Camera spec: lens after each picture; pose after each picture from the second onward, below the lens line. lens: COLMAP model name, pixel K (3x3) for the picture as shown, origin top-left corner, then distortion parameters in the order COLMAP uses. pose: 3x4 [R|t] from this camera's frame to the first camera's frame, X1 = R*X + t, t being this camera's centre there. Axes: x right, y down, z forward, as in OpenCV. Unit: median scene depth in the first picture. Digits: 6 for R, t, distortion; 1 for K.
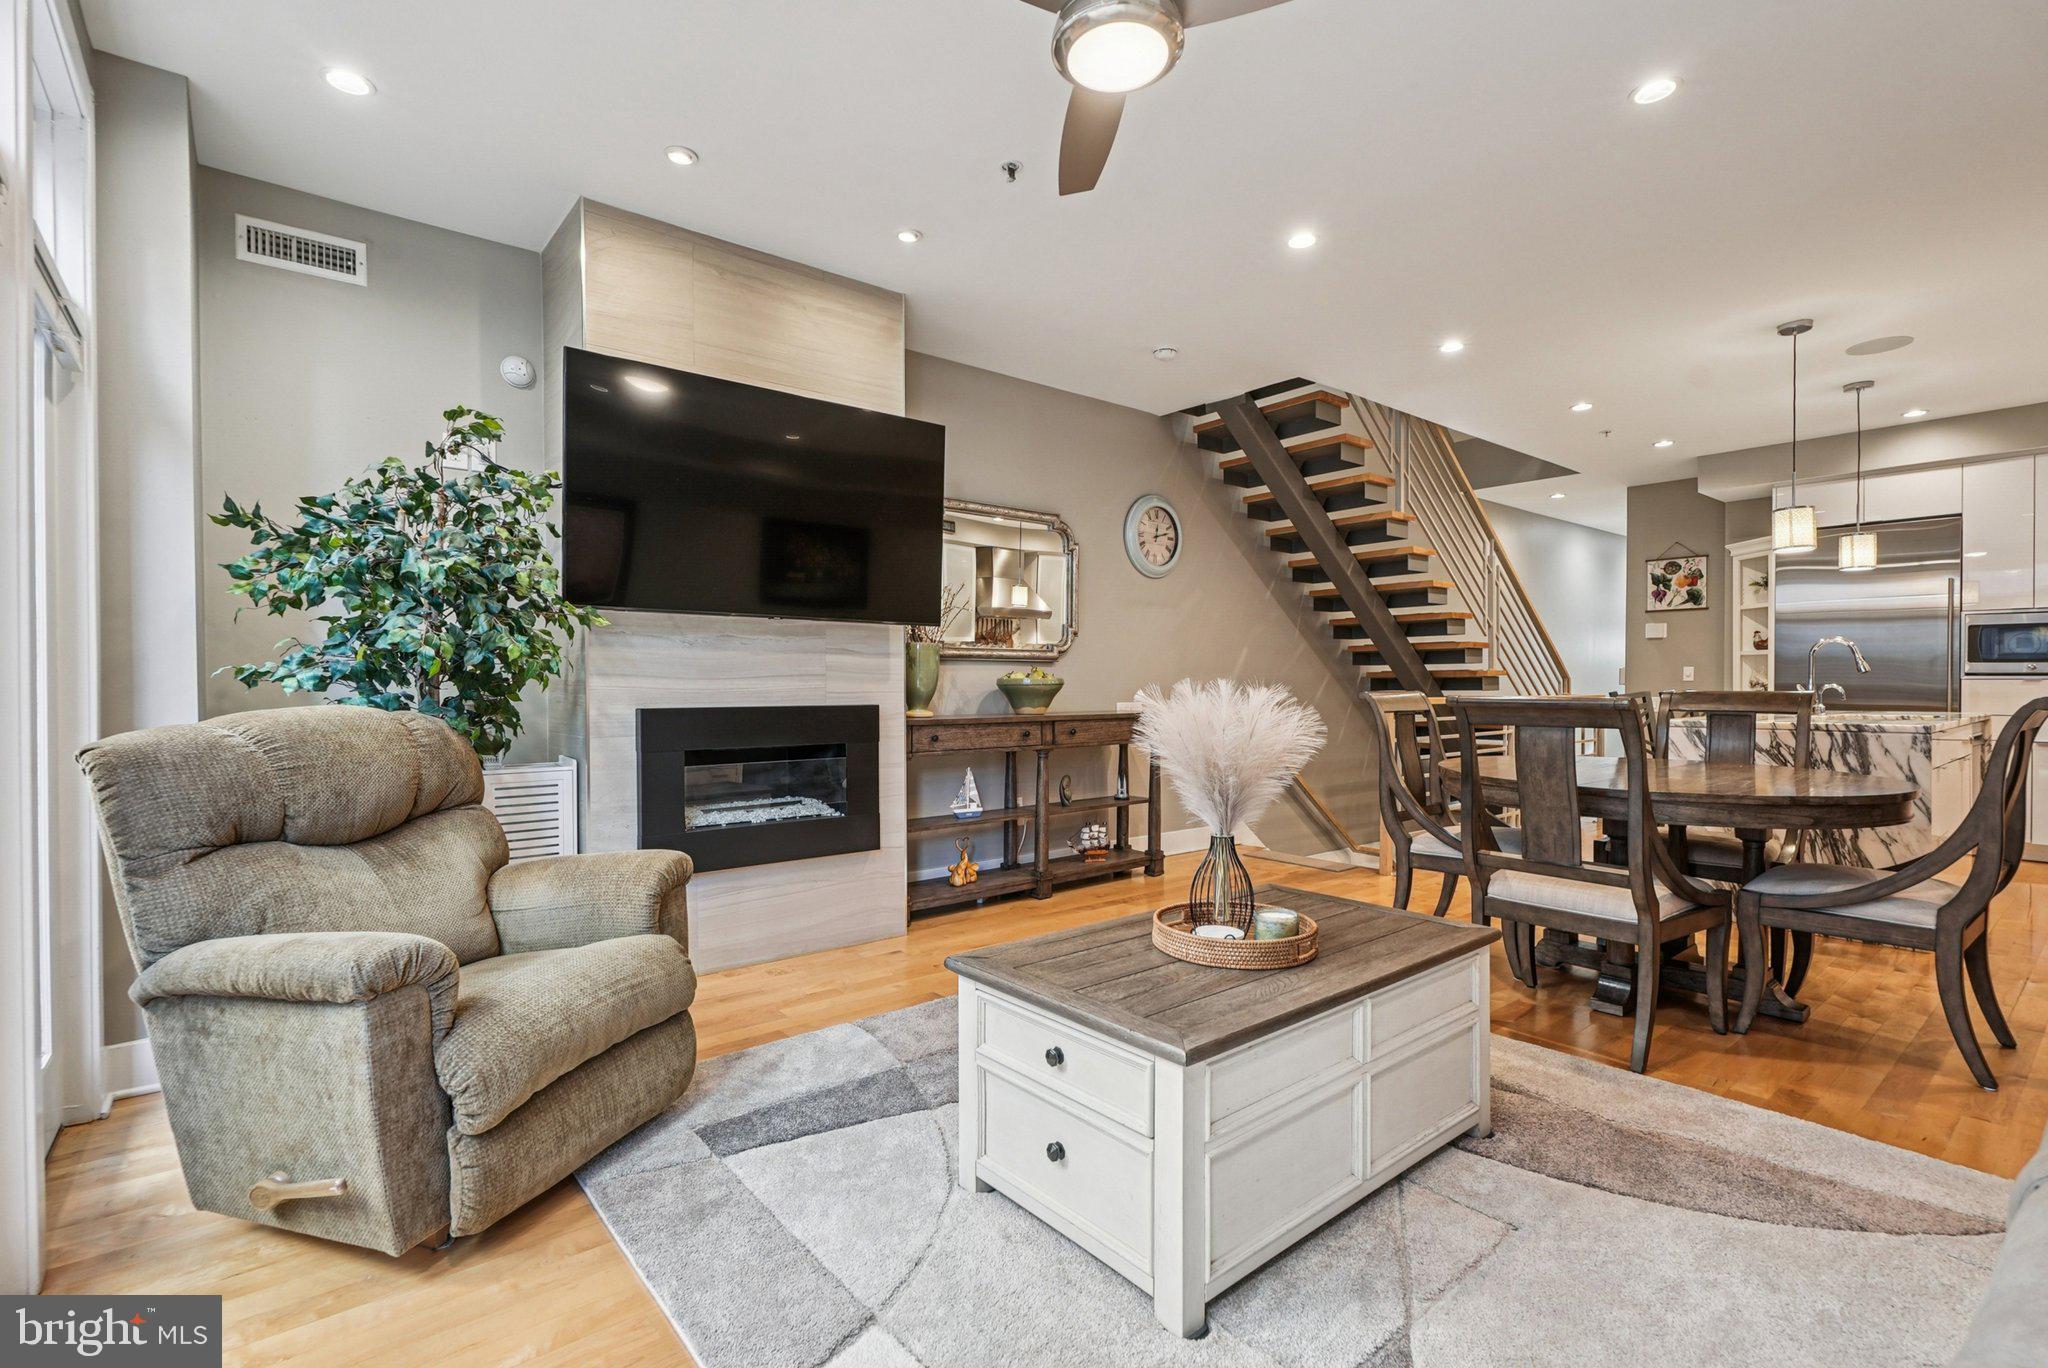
lens RADIAL K [[937.9, 0, 1012.6], [0, 937.9, 686.4], [0, 0, 1]] dist [0.006899, -0.003847]
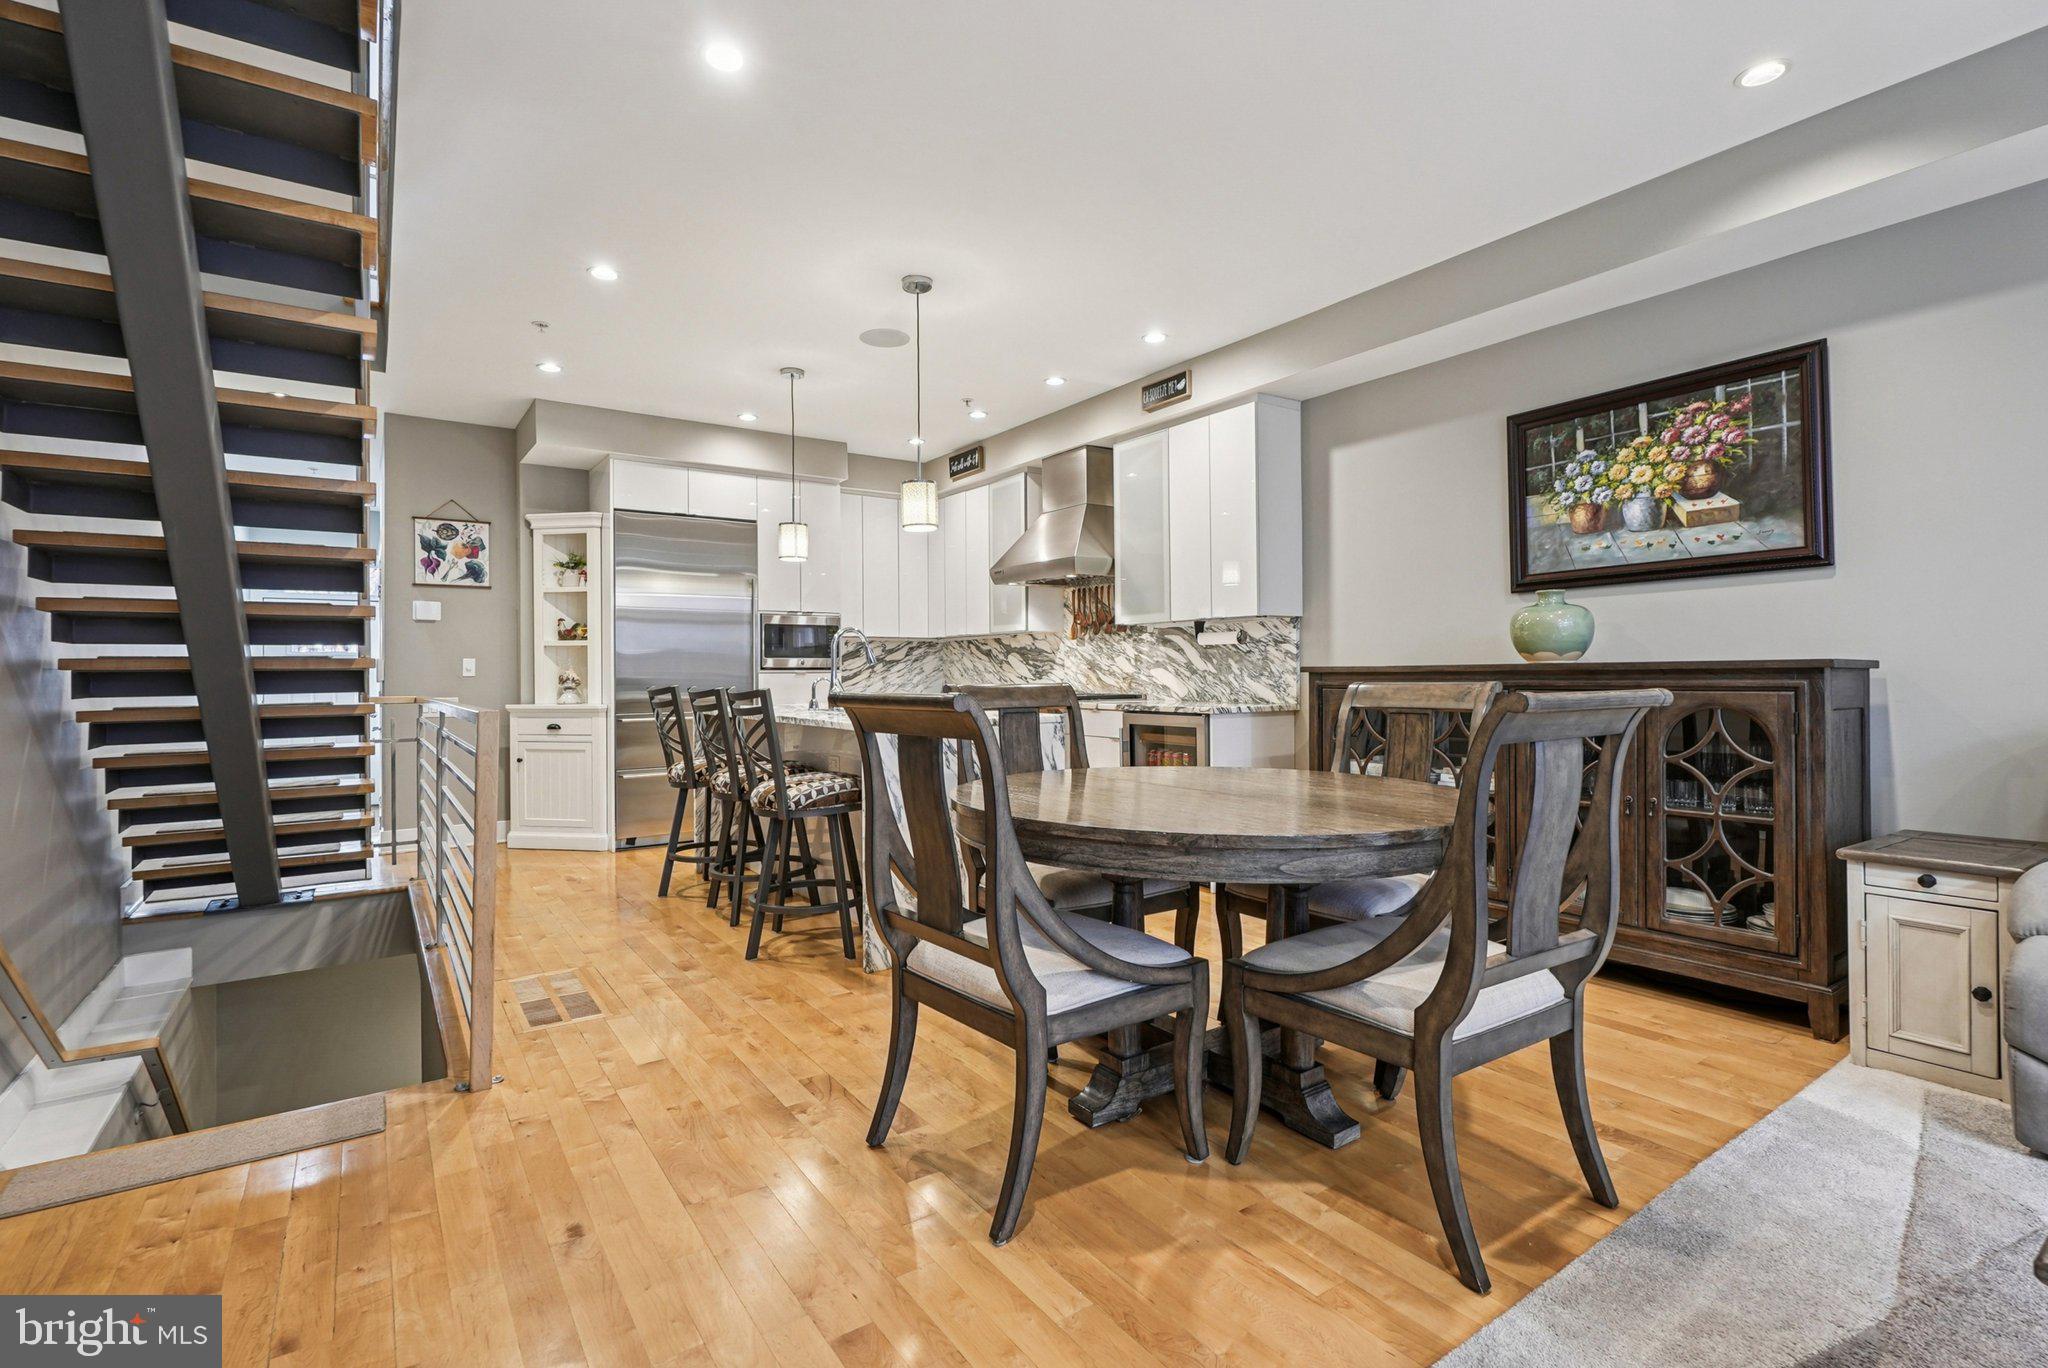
lens RADIAL K [[937.9, 0, 995.9], [0, 937.9, 665.2], [0, 0, 1]] dist [0.006899, -0.003847]
pose [[0.089488, 0.010029, 0.995937, -0.082645], [0.011754, 0.999869, -0.011125, -0.002996], [-0.995919, 0.012702, 0.089359, 1.176109]]
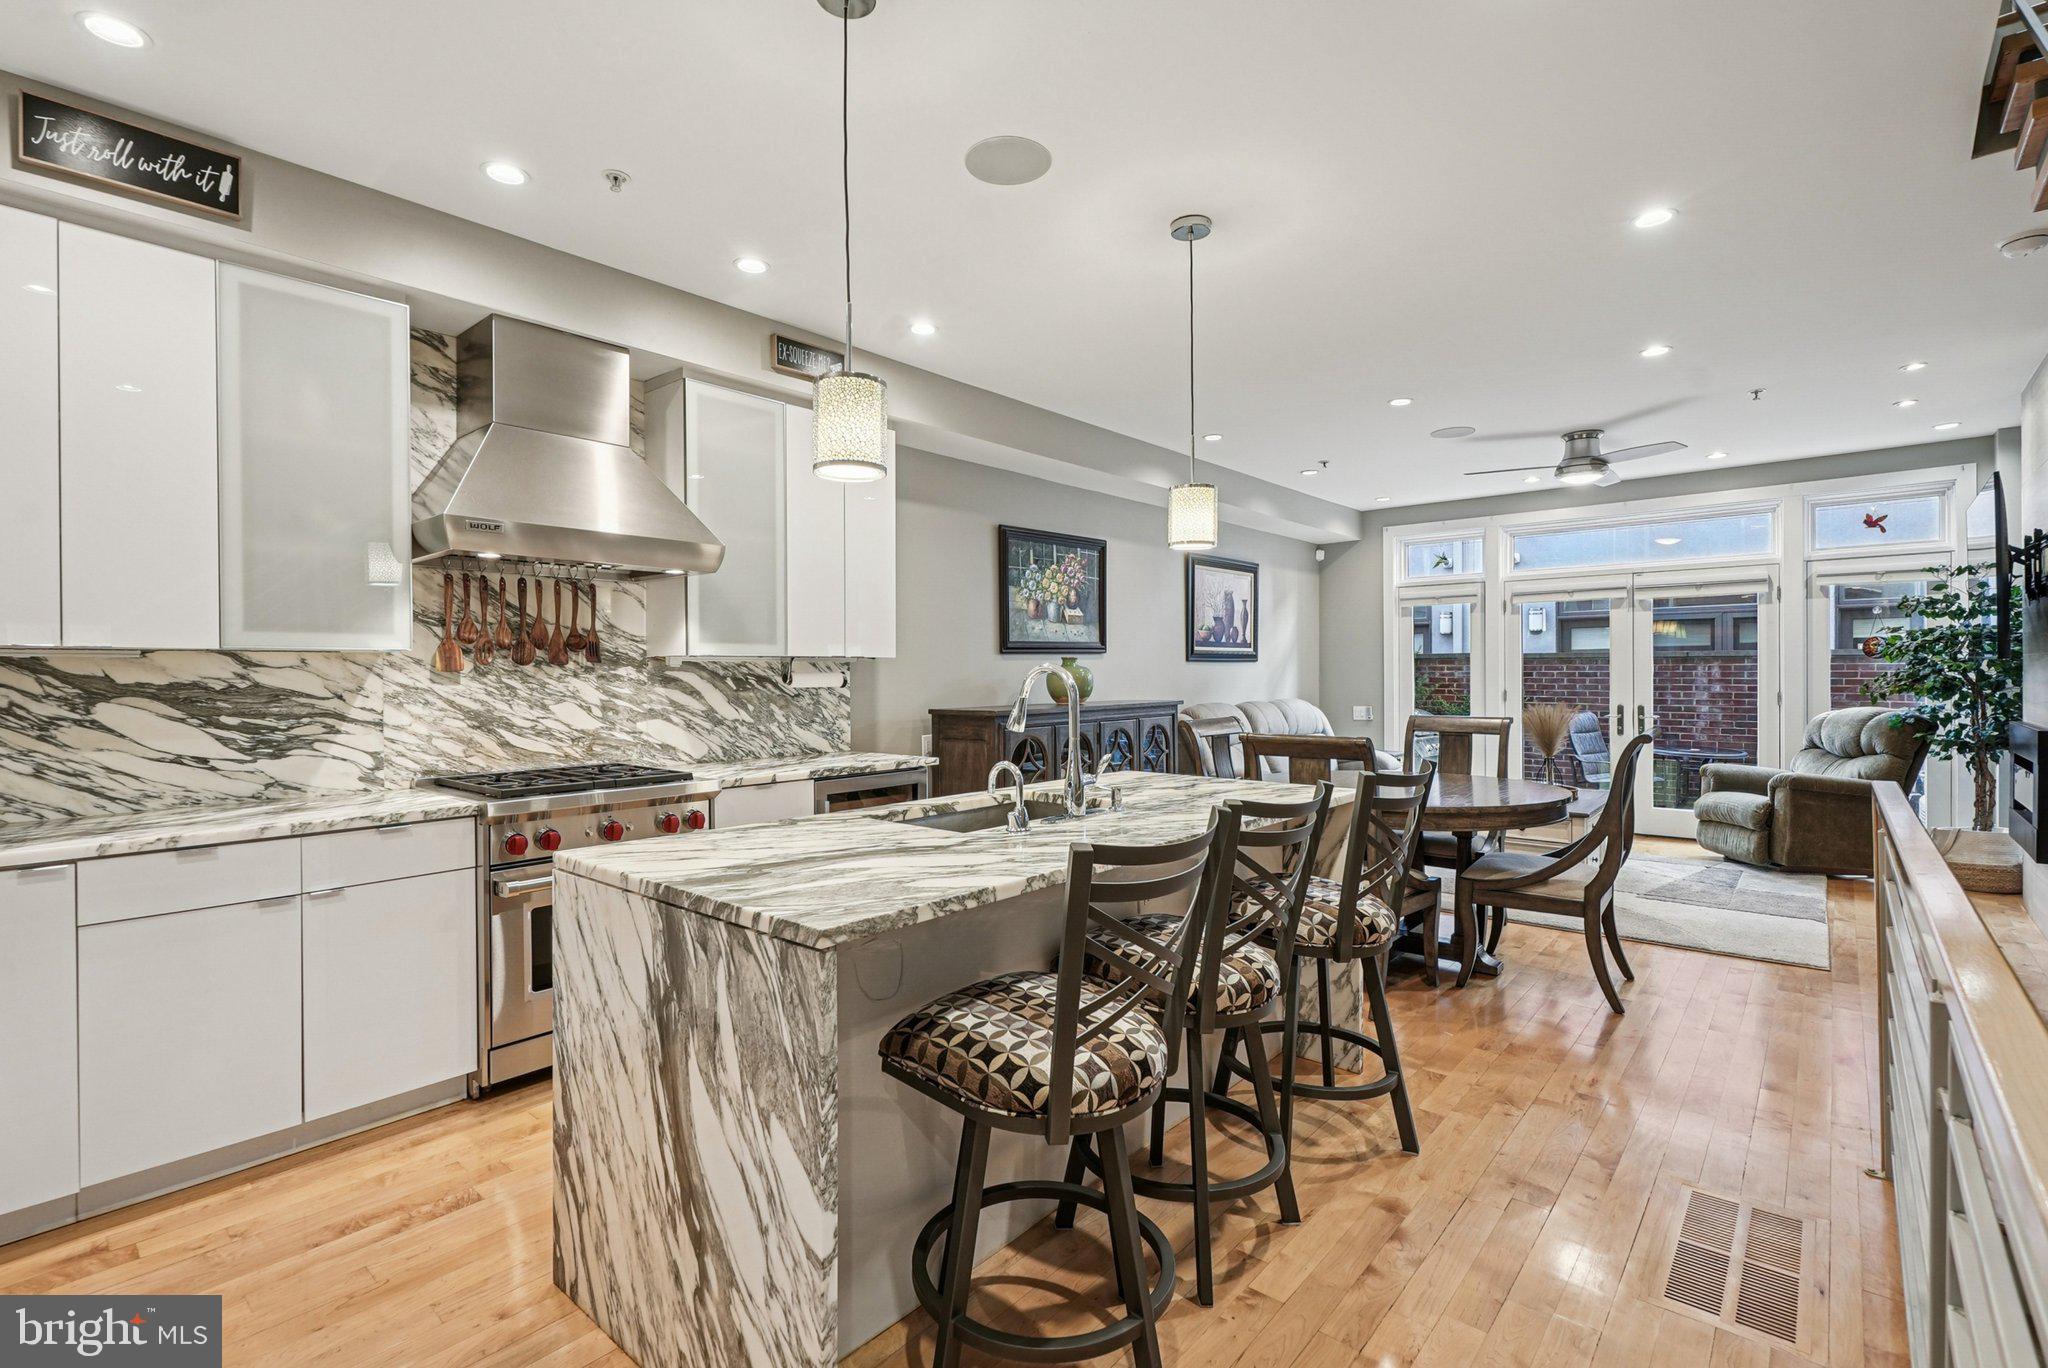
lens RADIAL K [[937.9, 0, 1007.2], [0, 937.9, 686.3], [0, 0, 1]] dist [0.006899, -0.003847]
pose [[-0.986015, 0.012339, -0.166200, 1.501951], [0.009558, 0.999801, 0.017523, -0.074237], [0.166383, 0.015689, -0.985936, 2.308958]]
